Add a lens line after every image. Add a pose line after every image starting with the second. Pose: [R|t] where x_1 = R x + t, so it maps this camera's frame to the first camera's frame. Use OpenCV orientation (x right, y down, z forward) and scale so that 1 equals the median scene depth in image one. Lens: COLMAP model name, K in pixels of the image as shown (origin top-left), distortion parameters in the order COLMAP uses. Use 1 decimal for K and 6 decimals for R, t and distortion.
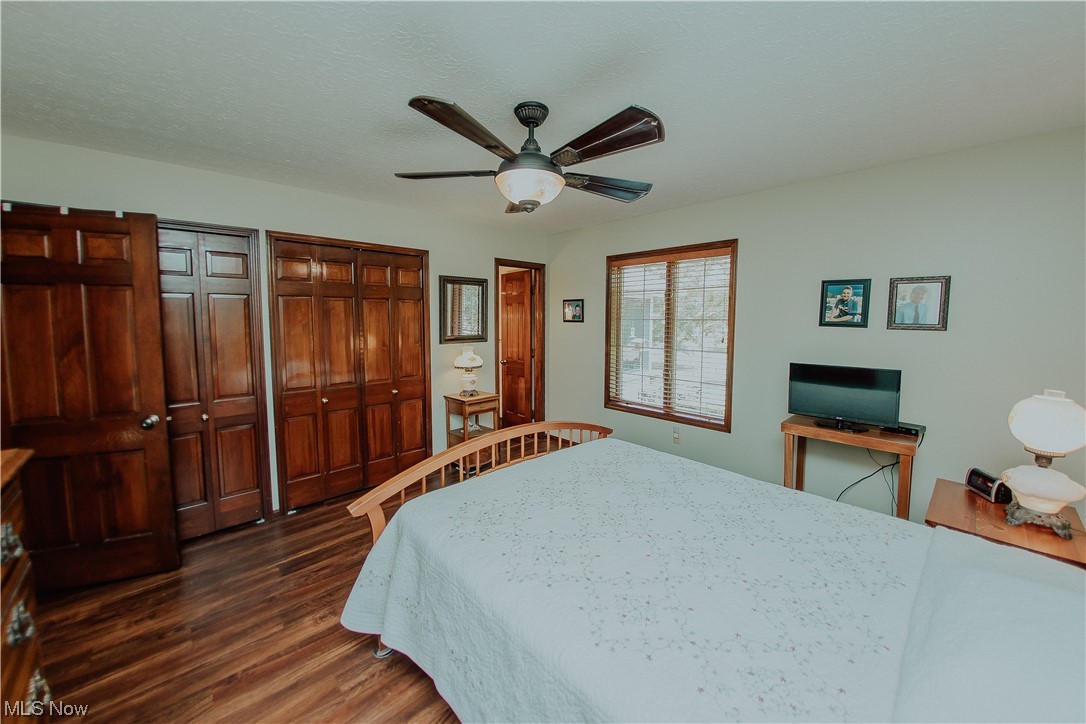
lens RADIAL K [[388.7, 0, 540.6], [0, 388.7, 357.7], [0, 0, 1]] dist [-0.023785, -0.000173]
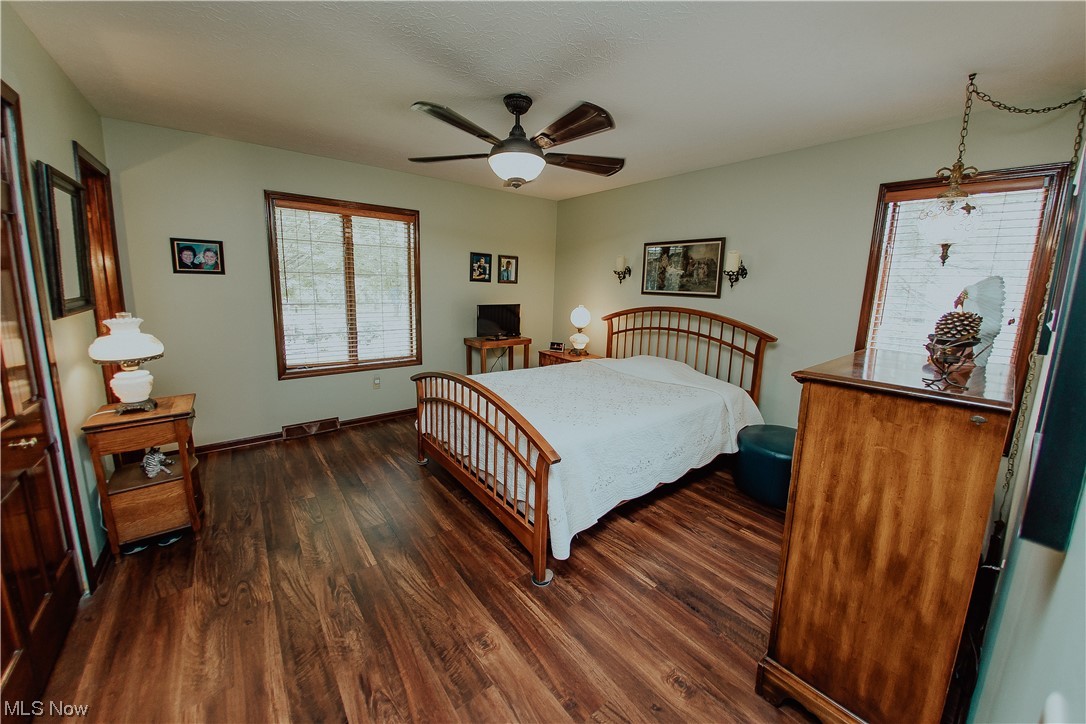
lens RADIAL K [[388.7, 0, 540.6], [0, 388.7, 357.7], [0, 0, 1]] dist [-0.023785, -0.000173]
pose [[0.107679, -0.188373, 0.976177, -0.937302], [0.069306, 0.980919, 0.181643, -0.045784], [-0.991767, 0.048095, 0.118680, 0.571372]]
